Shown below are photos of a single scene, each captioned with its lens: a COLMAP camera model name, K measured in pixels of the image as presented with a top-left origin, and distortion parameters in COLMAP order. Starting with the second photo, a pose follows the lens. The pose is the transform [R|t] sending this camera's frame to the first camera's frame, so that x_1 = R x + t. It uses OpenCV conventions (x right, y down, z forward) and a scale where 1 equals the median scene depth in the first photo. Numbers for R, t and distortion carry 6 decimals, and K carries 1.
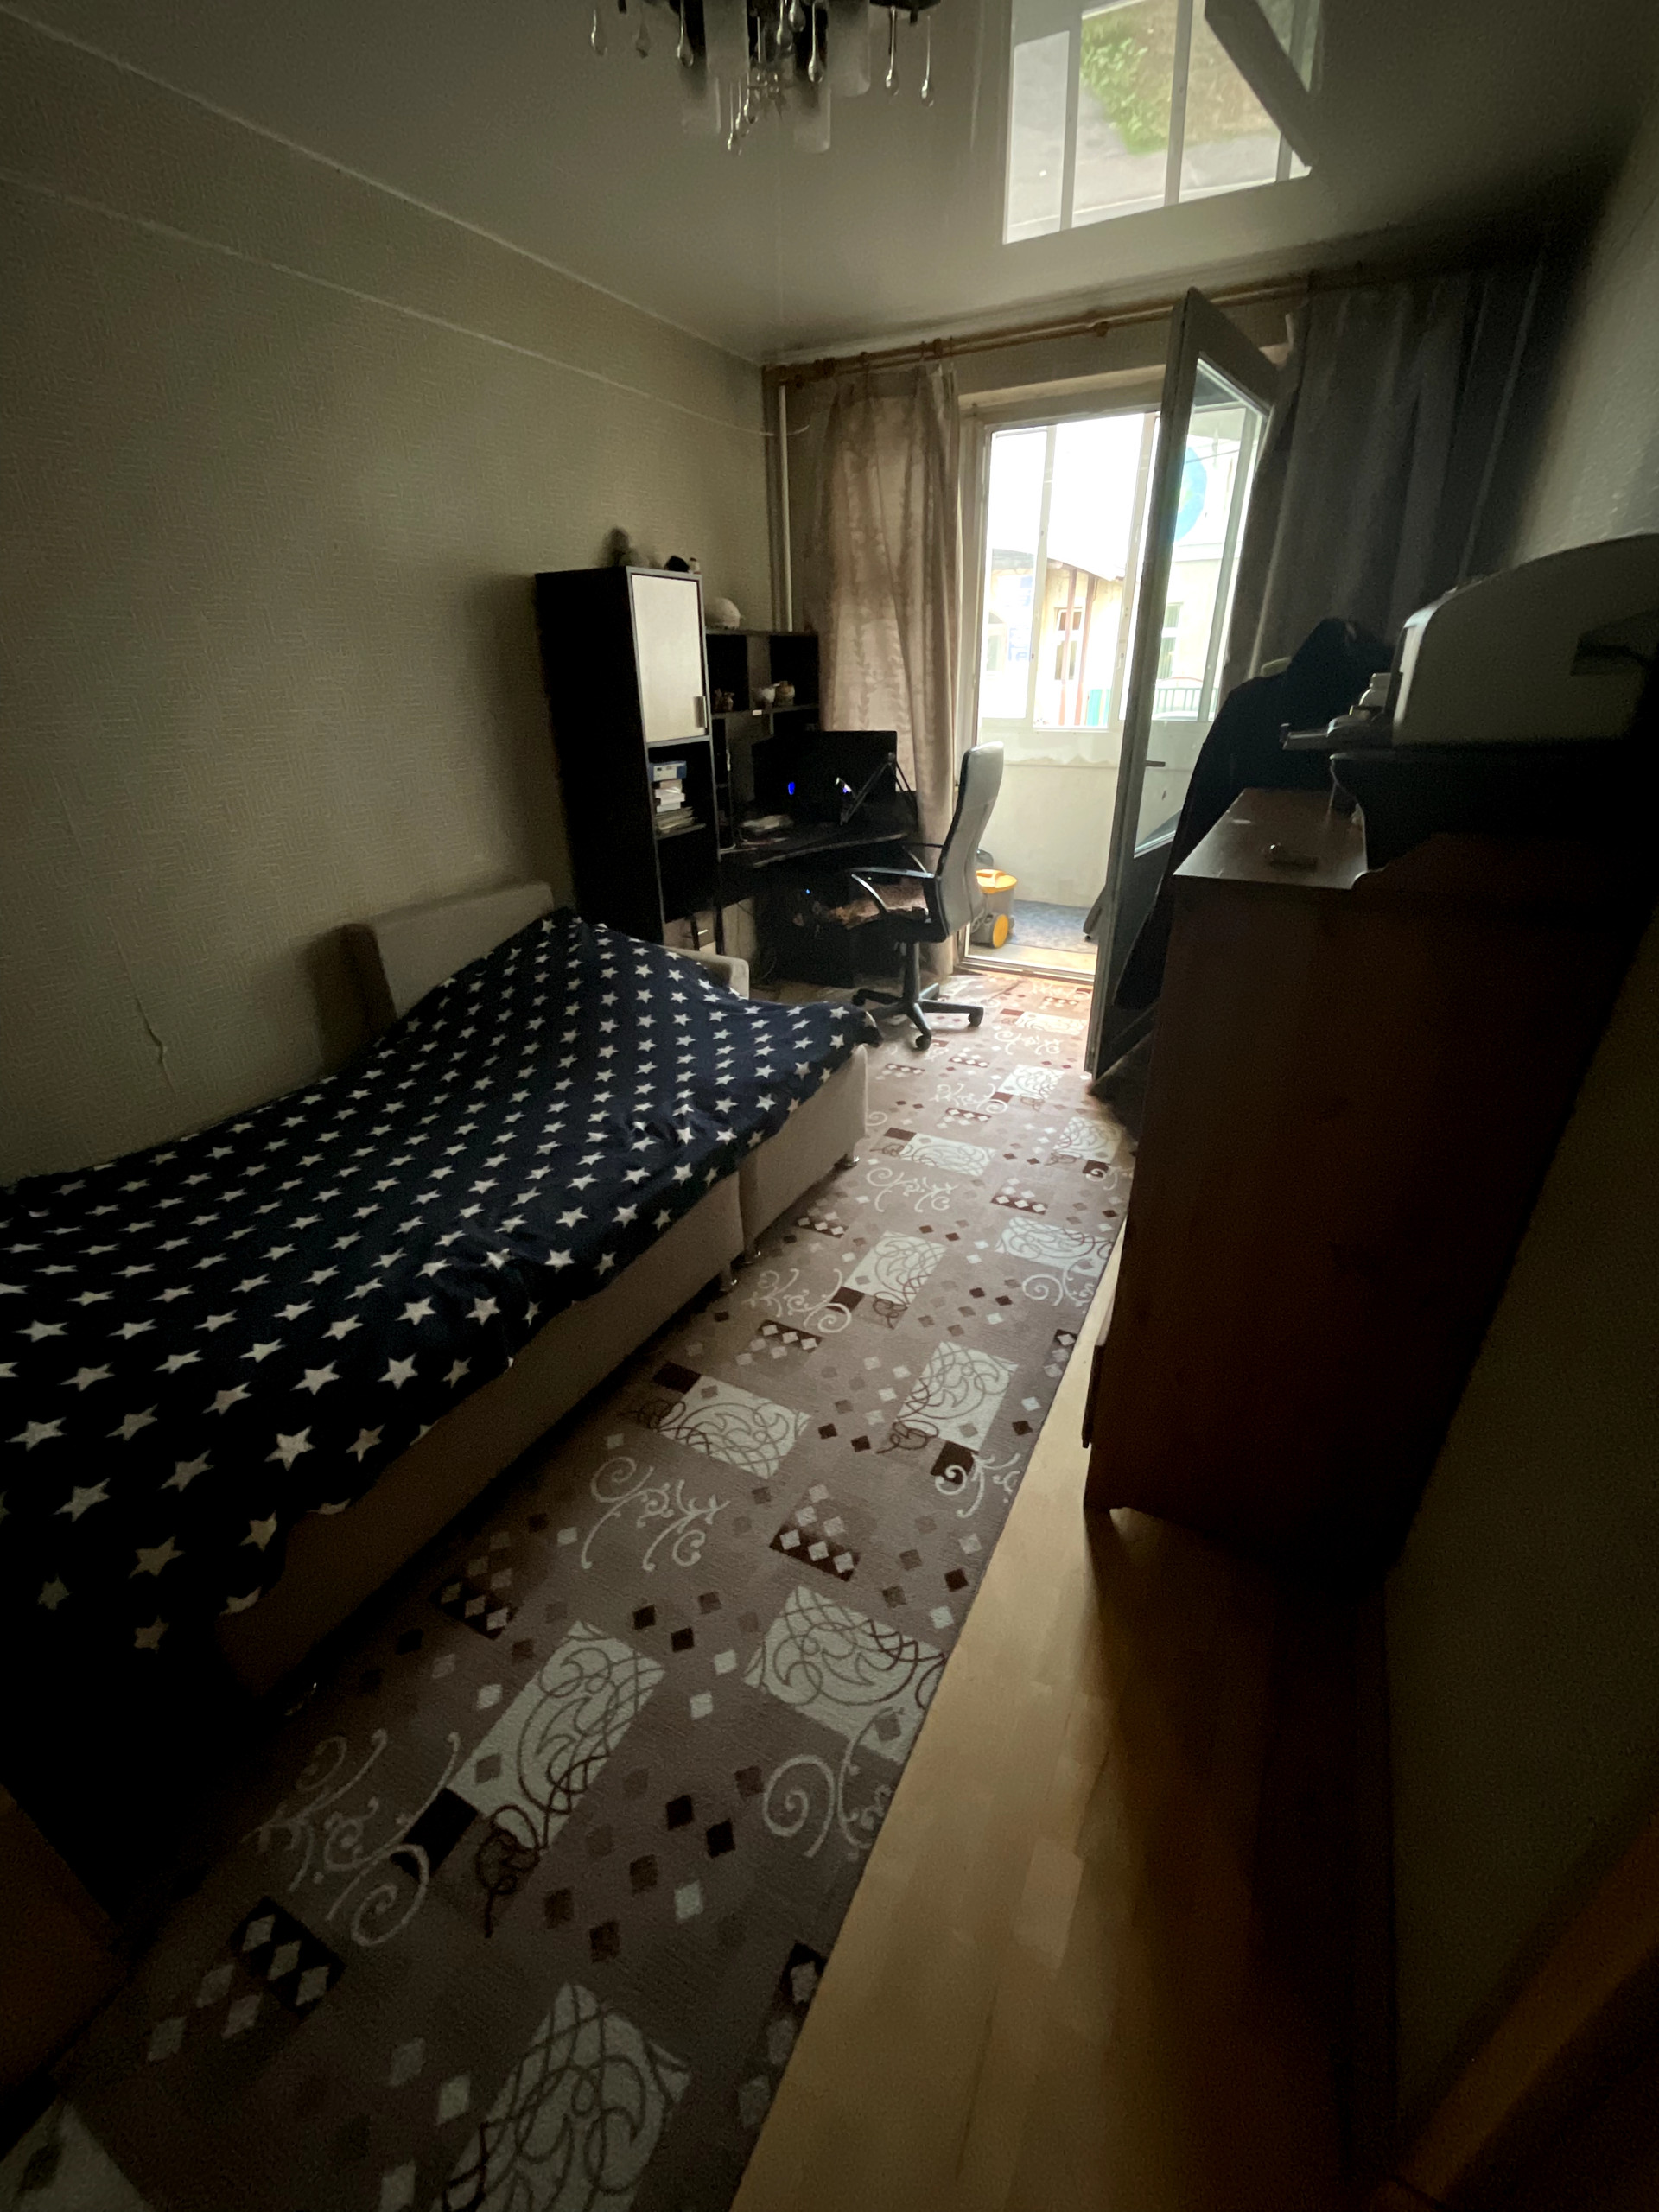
lens RADIAL K [[895.6, 0, 822.9], [0, 895.6, 1112.0], [0, 0, 1]] dist [0.000302, 0.000247]
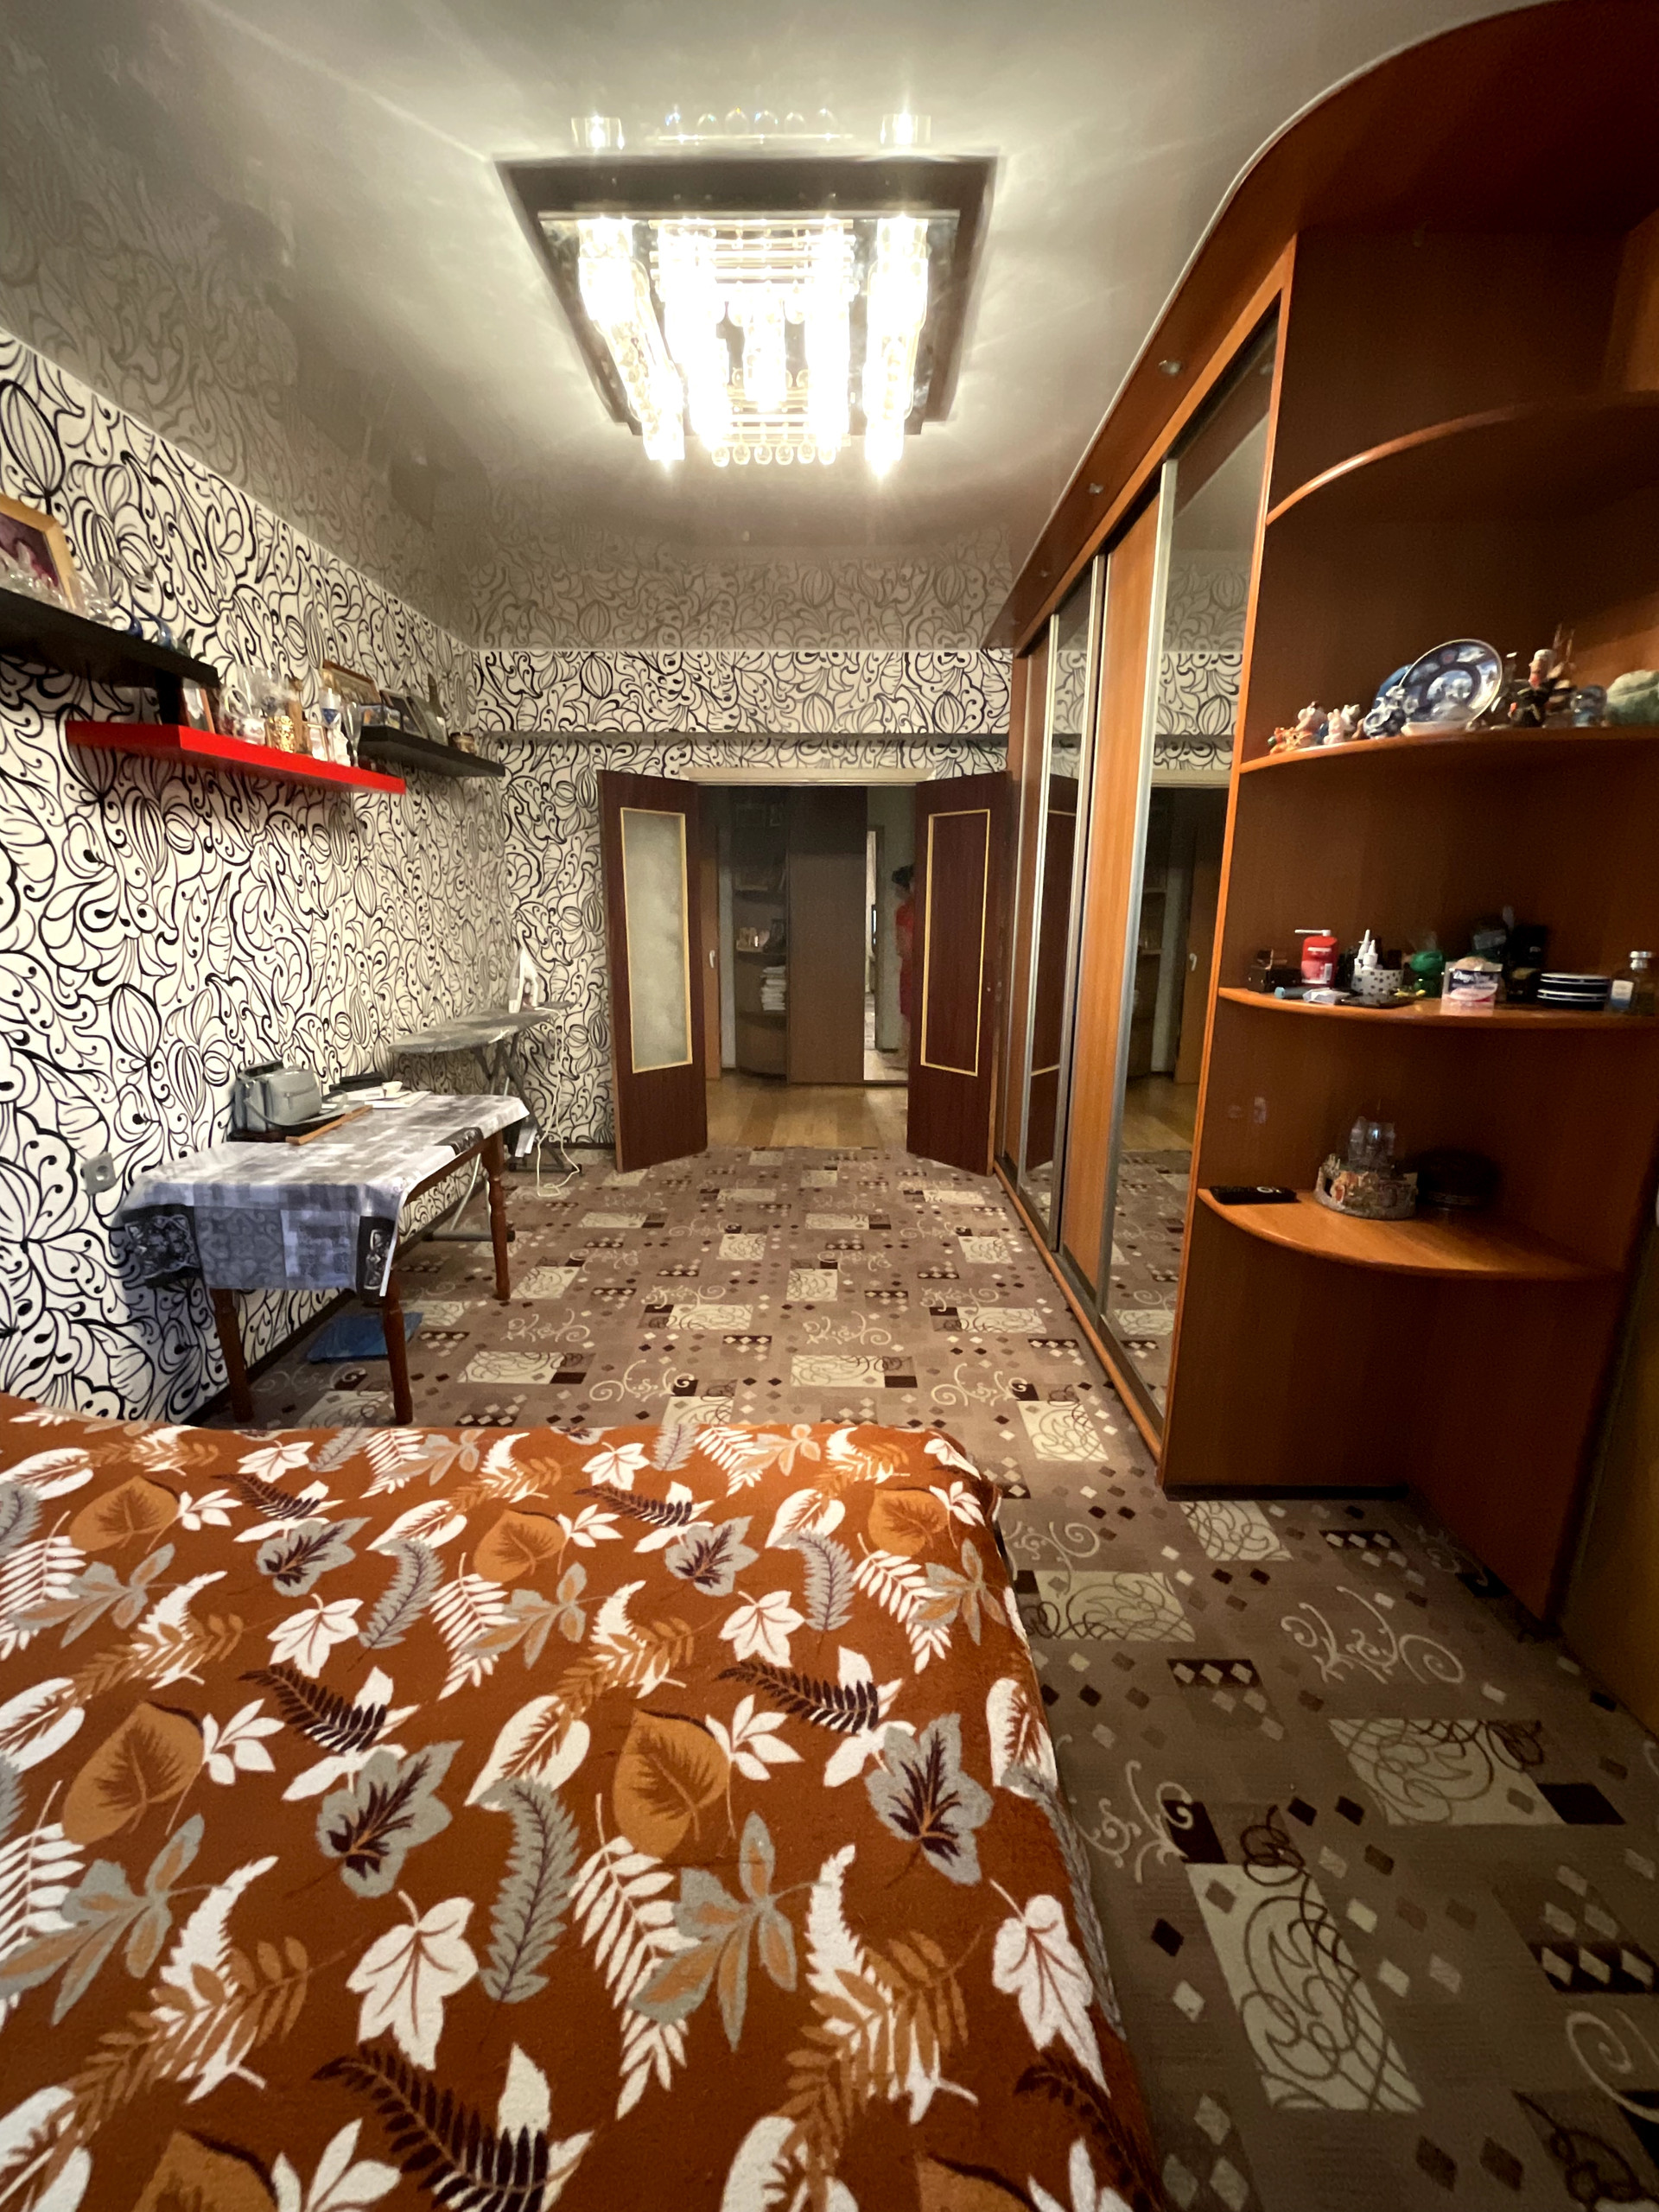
lens RADIAL K [[895.6, 0, 822.9], [0, 895.6, 1112.0], [0, 0, 1]] dist [0.000302, 0.000247]
pose [[-0.893564, 0.122878, -0.431793, 0.900755], [-0.190497, 0.767147, 0.612533, -1.264781], [0.406515, 0.629592, -0.662087, 2.471639]]
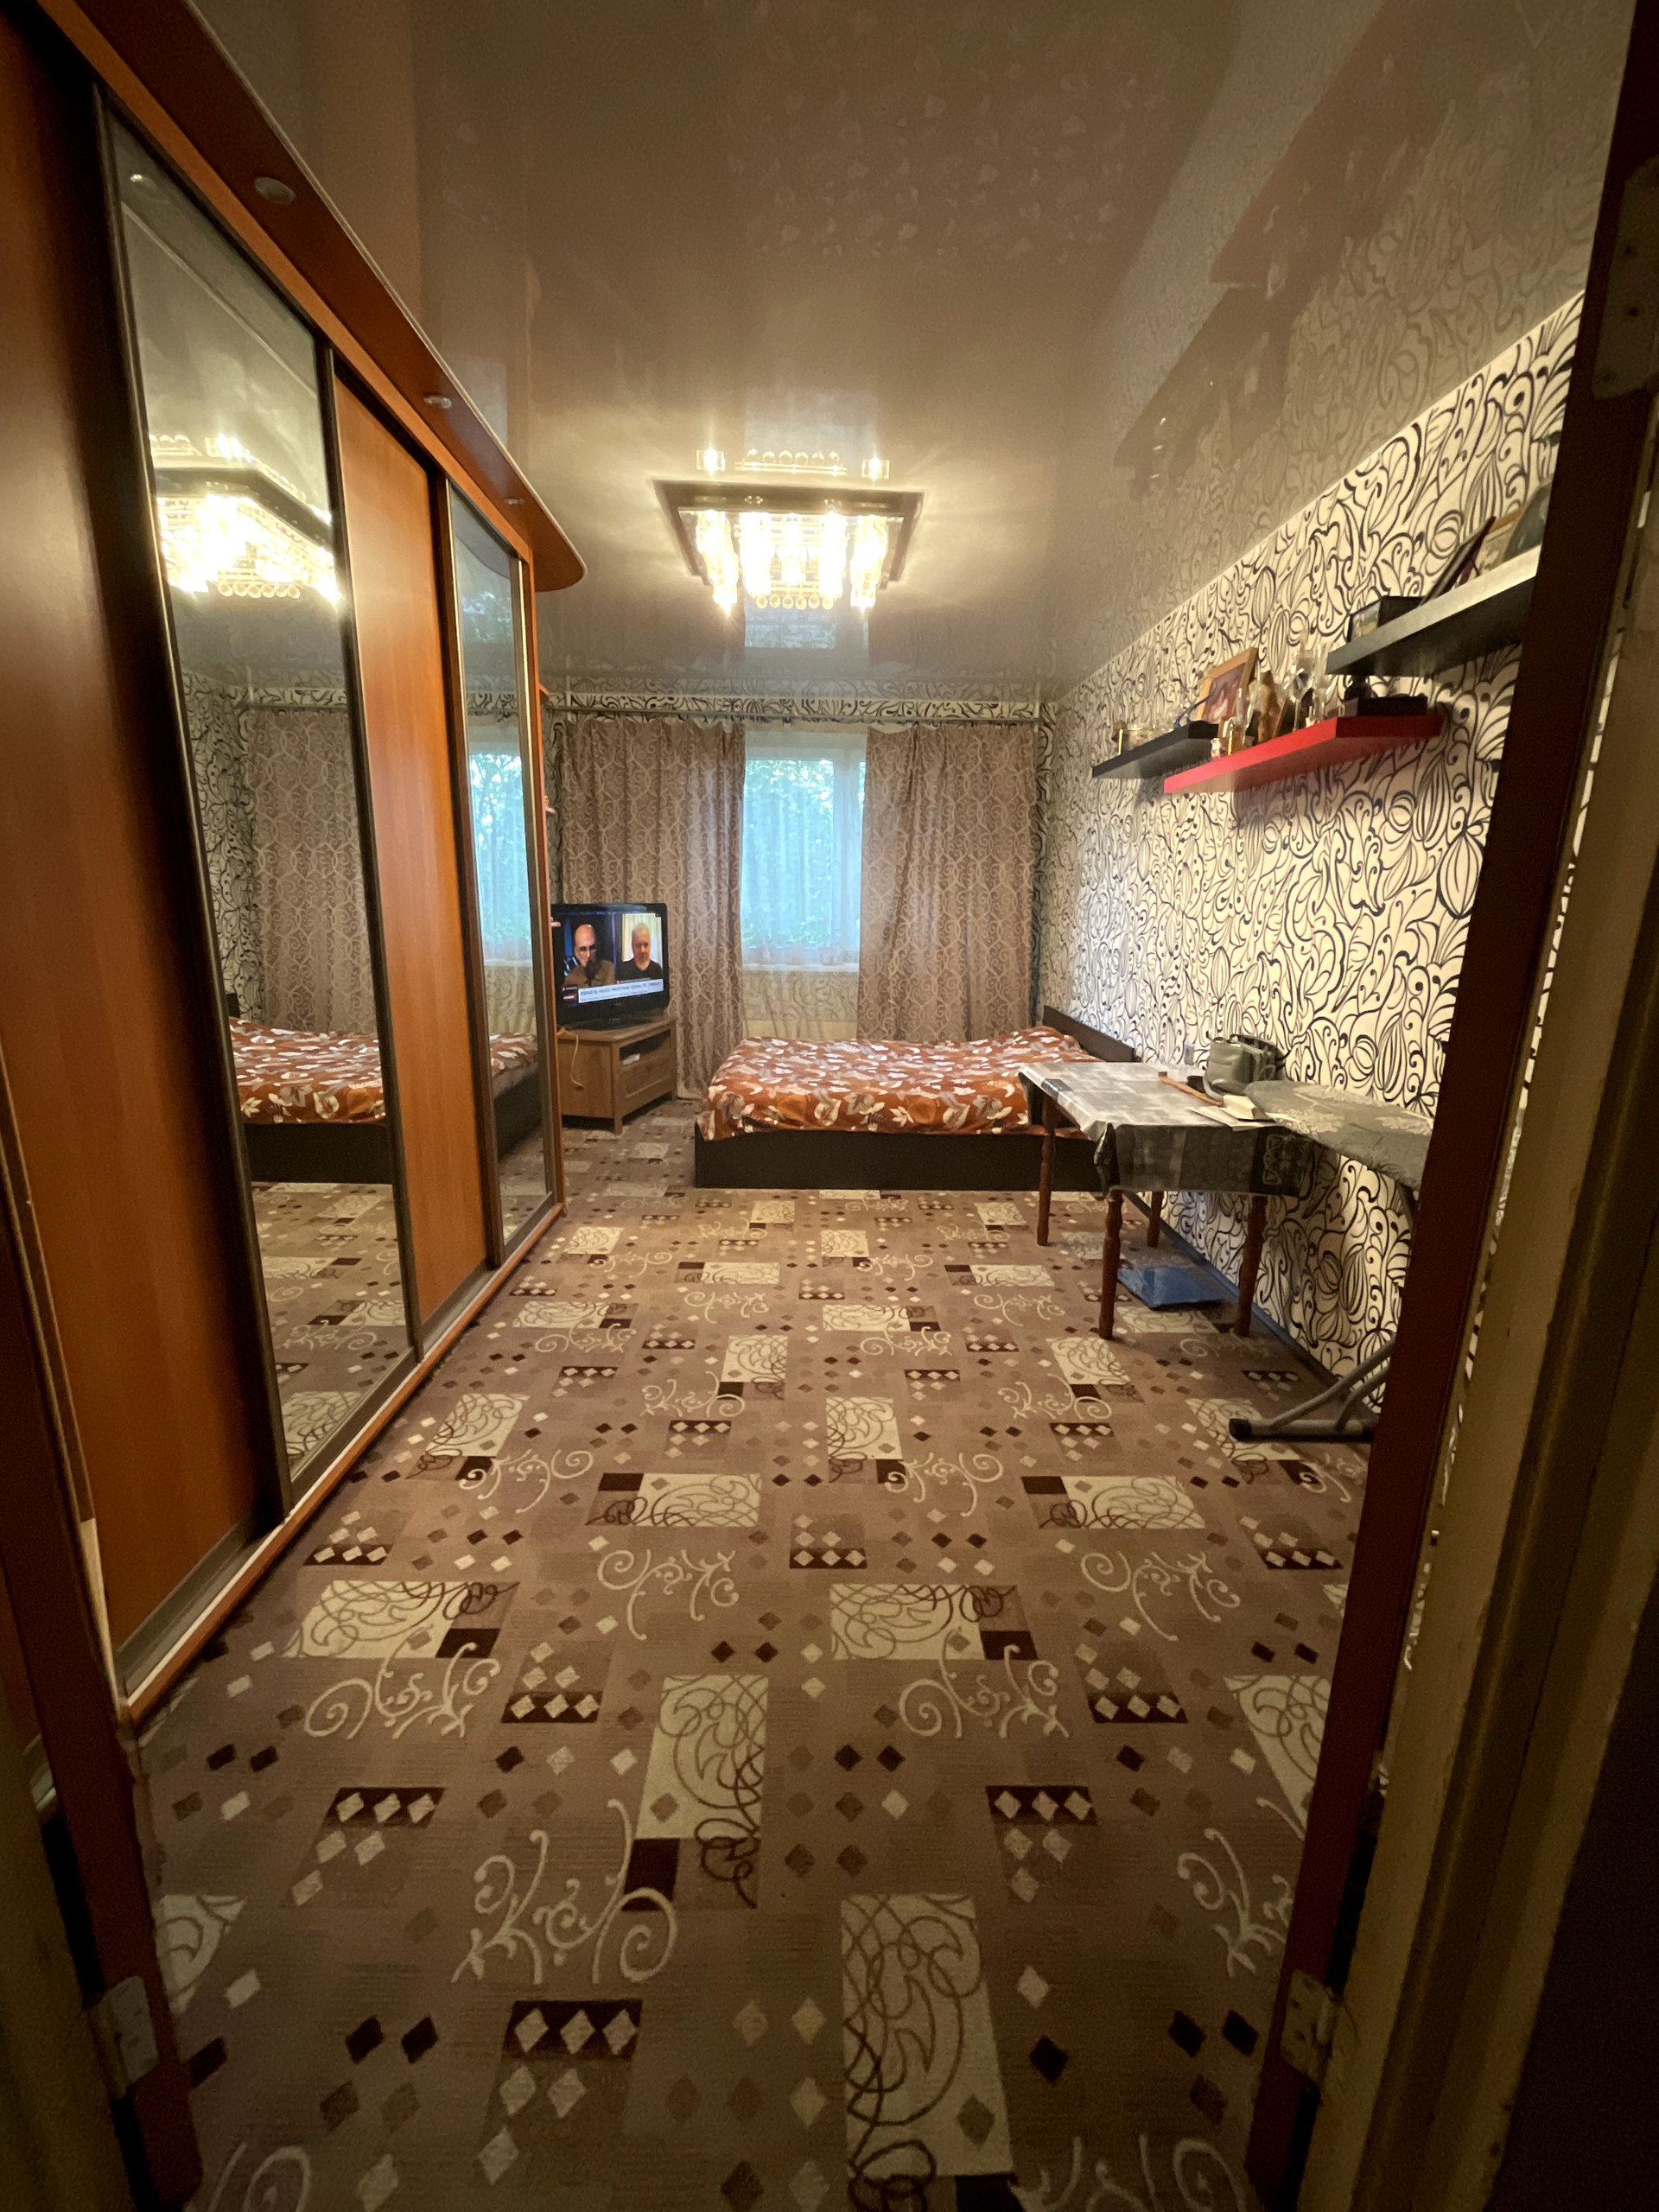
lens RADIAL K [[895.6, 0, 822.9], [0, 895.6, 1112.0], [0, 0, 1]] dist [0.000302, 0.000247]
pose [[0.880645, -0.074774, 0.467840, -0.490215], [0.182311, 0.964914, -0.188955, 0.142552], [-0.437296, 0.251694, 0.863378, -0.137444]]
